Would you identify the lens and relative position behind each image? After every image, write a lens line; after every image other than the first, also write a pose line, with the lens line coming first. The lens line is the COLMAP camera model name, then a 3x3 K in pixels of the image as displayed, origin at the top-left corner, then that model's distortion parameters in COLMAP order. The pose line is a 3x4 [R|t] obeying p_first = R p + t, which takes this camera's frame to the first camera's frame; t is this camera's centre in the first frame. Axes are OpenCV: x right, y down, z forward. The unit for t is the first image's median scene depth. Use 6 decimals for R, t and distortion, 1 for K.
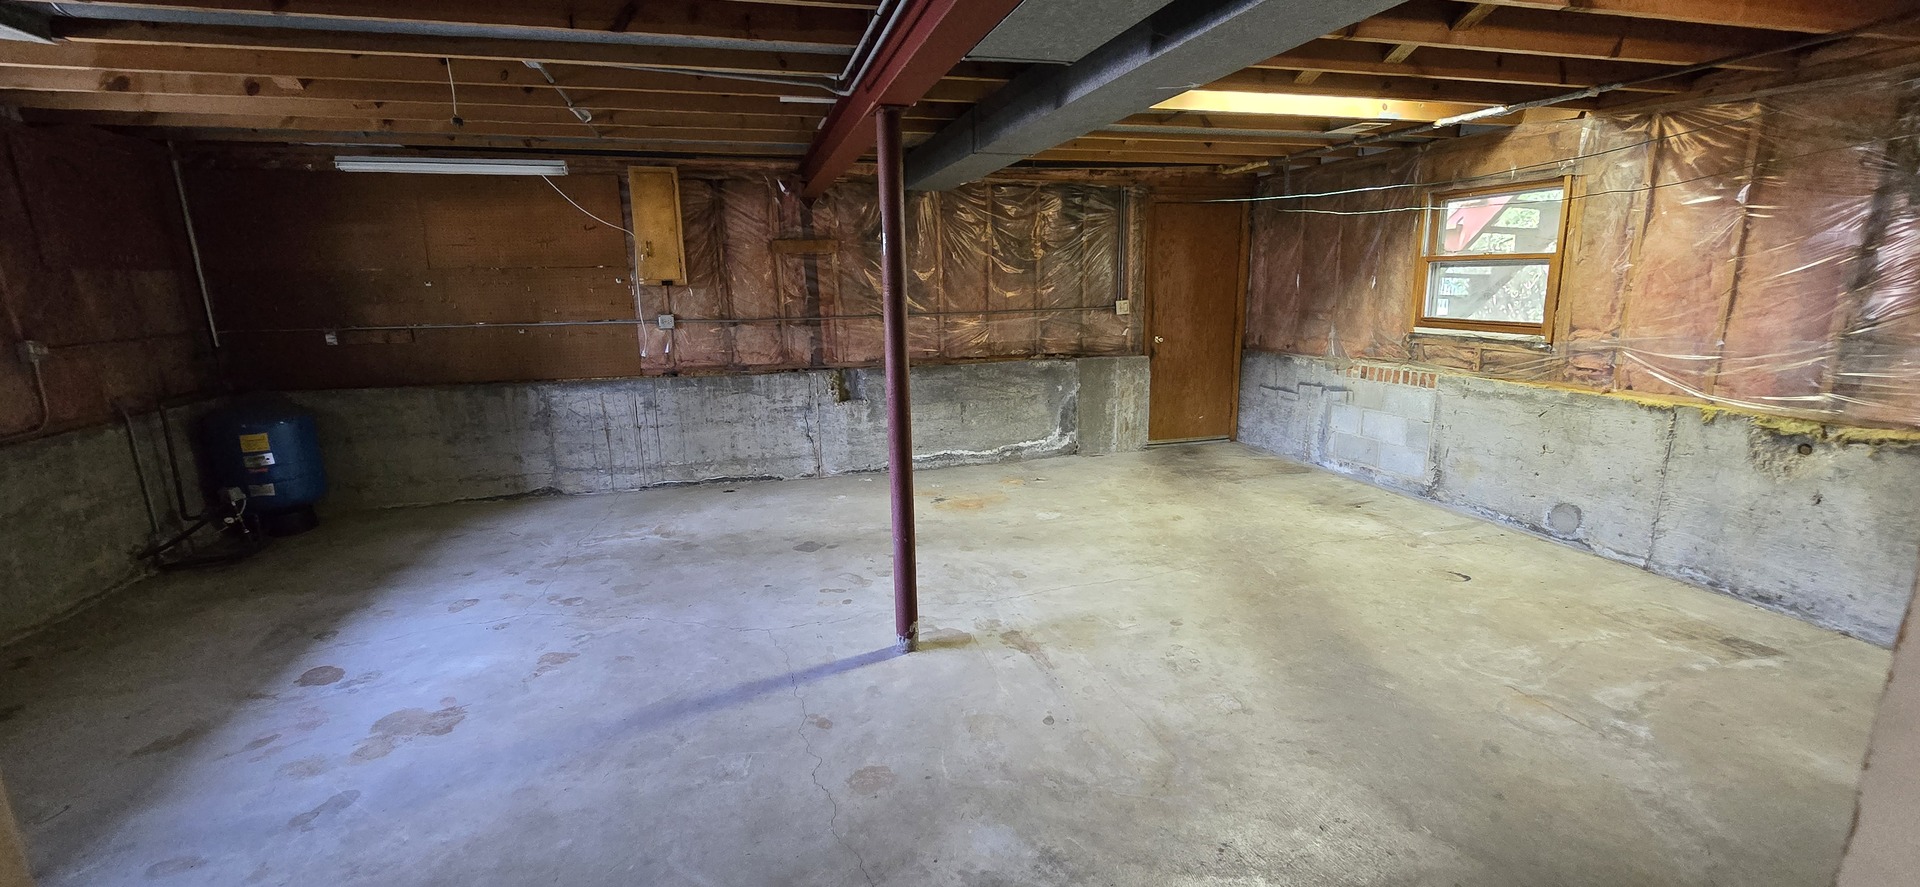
lens RADIAL K [[787.0, 0, 948.6], [0, 787.0, 448.3], [0, 0, 1]] dist [-0.002156, 0.000007]
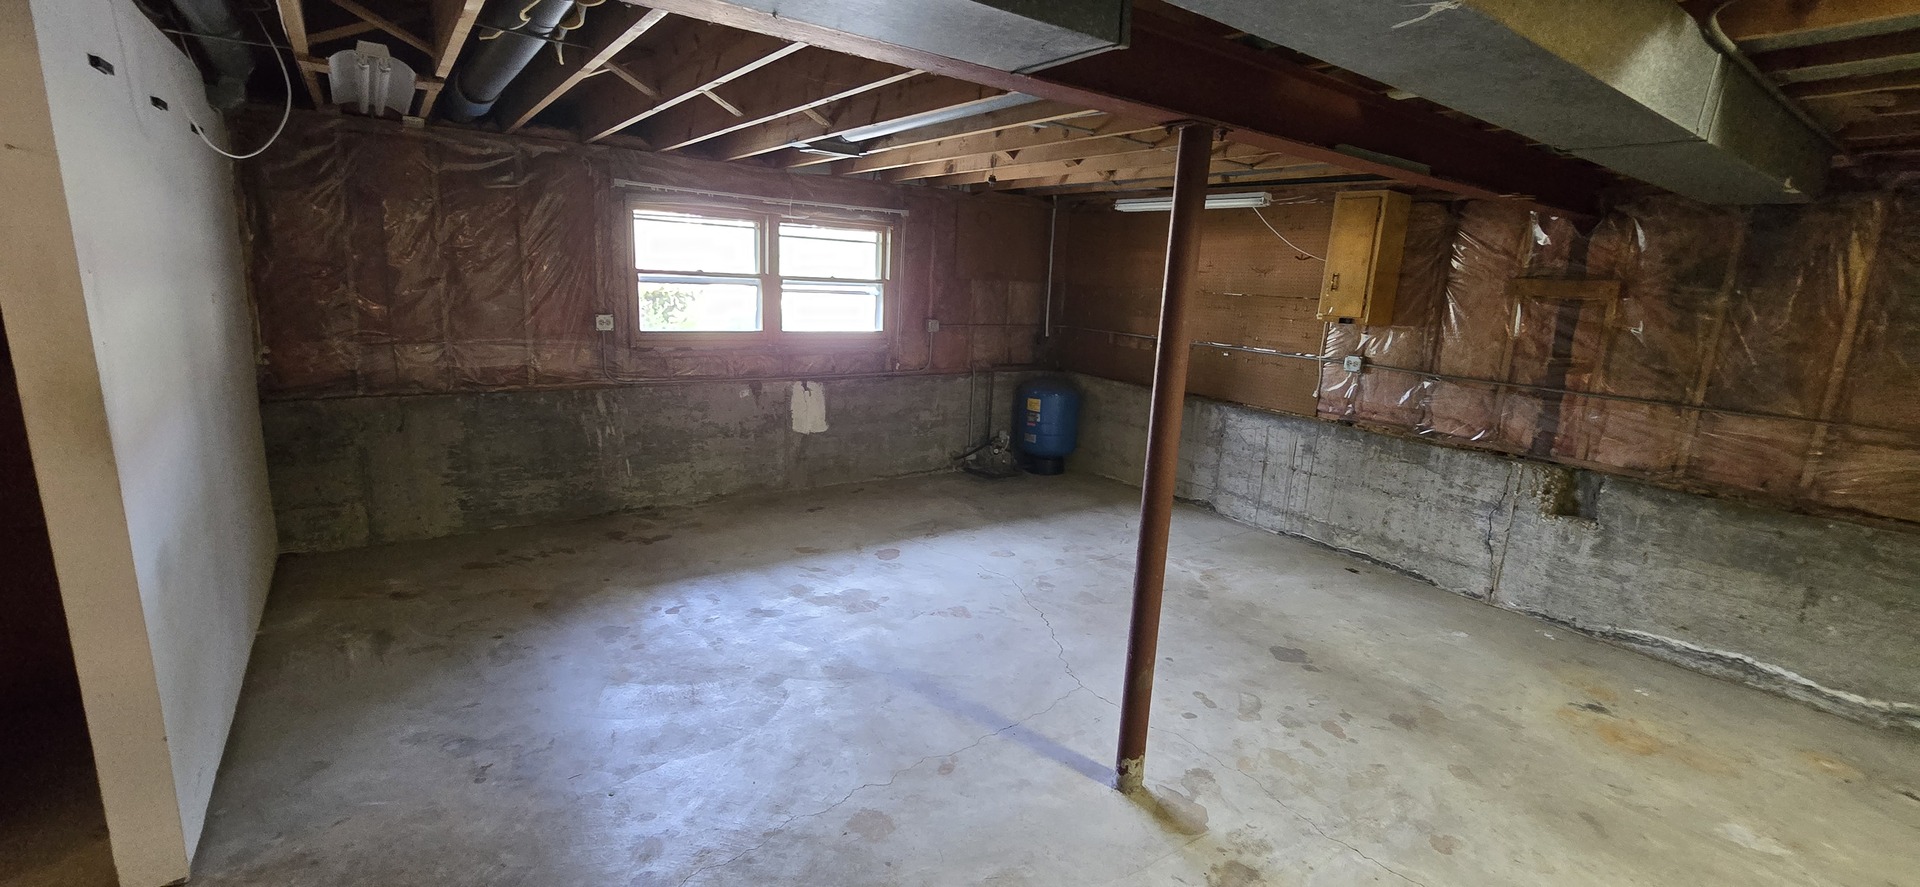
lens RADIAL K [[787.0, 0, 950.3], [0, 787.0, 448.2], [0, 0, 1]] dist [-0.002156, 0.000007]
pose [[0.349010, 0.235831, -0.906959, 0.357611], [-0.255614, 0.955075, 0.149978, -0.101879], [0.901584, 0.179488, 0.393613, 0.304264]]
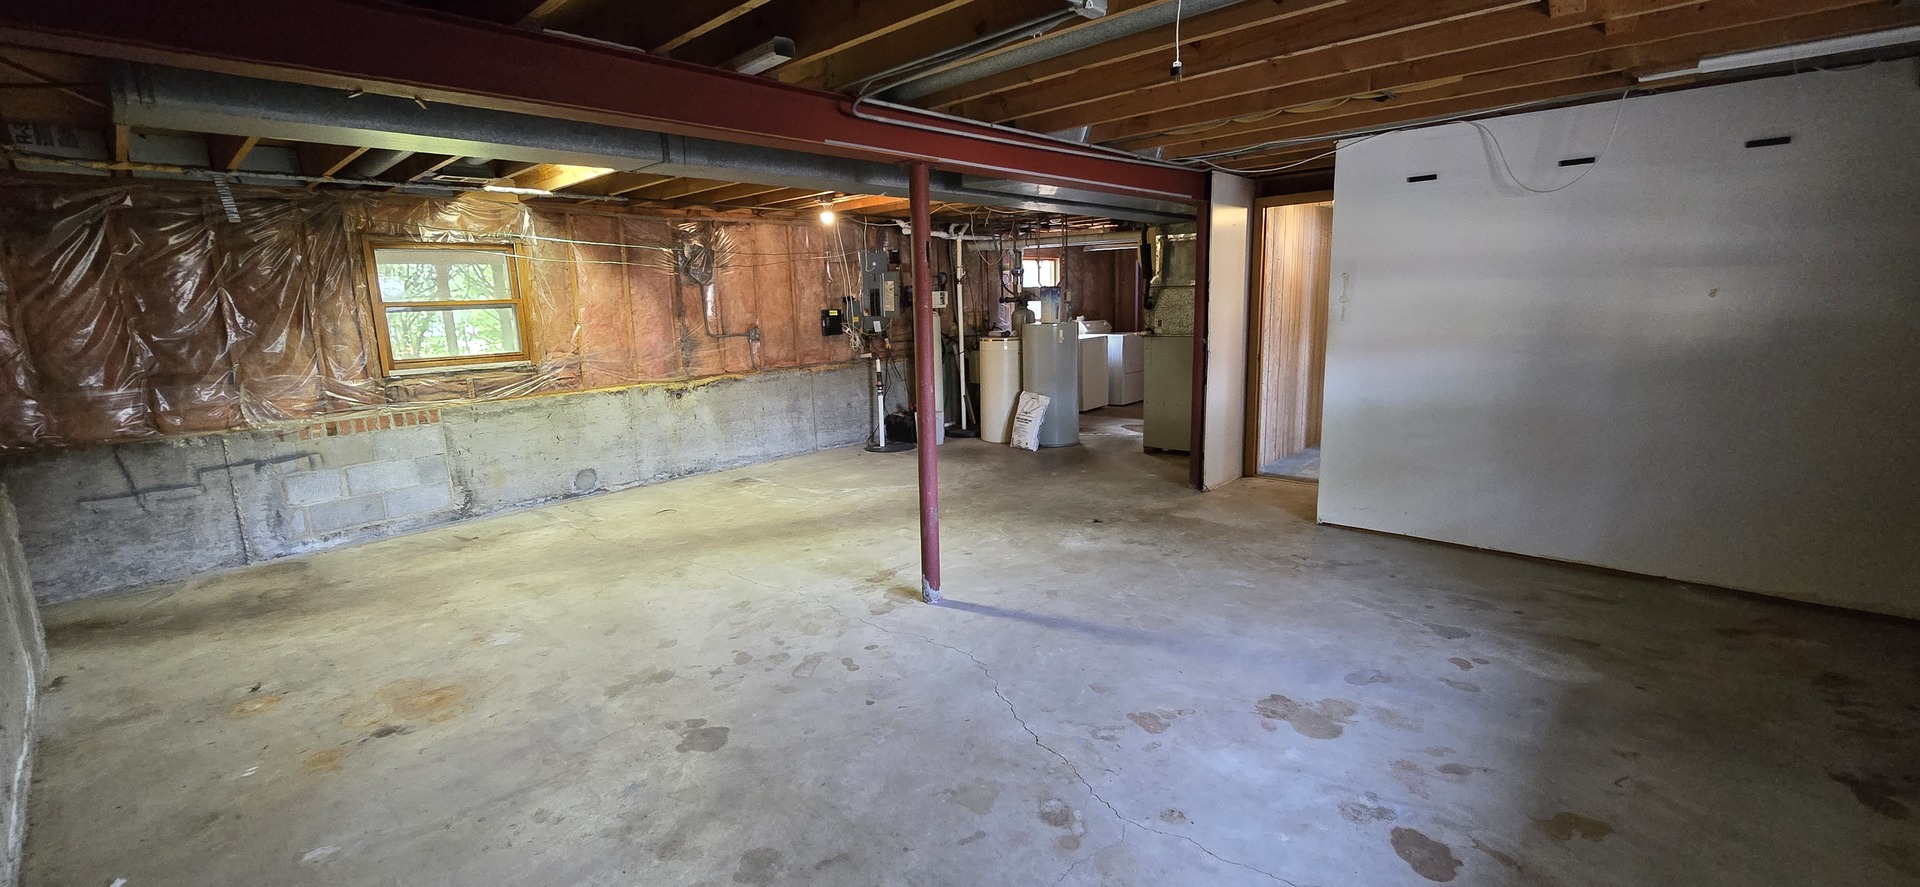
lens RADIAL K [[787.0, 0, 953.9], [0, 787.0, 443.0], [0, 0, 1]] dist [-0.002156, 0.000007]
pose [[-0.524711, -0.121714, 0.842534, -0.706660], [0.220467, 0.936529, 0.272594, -0.196905], [-0.822236, 0.328784, -0.464573, 0.971548]]
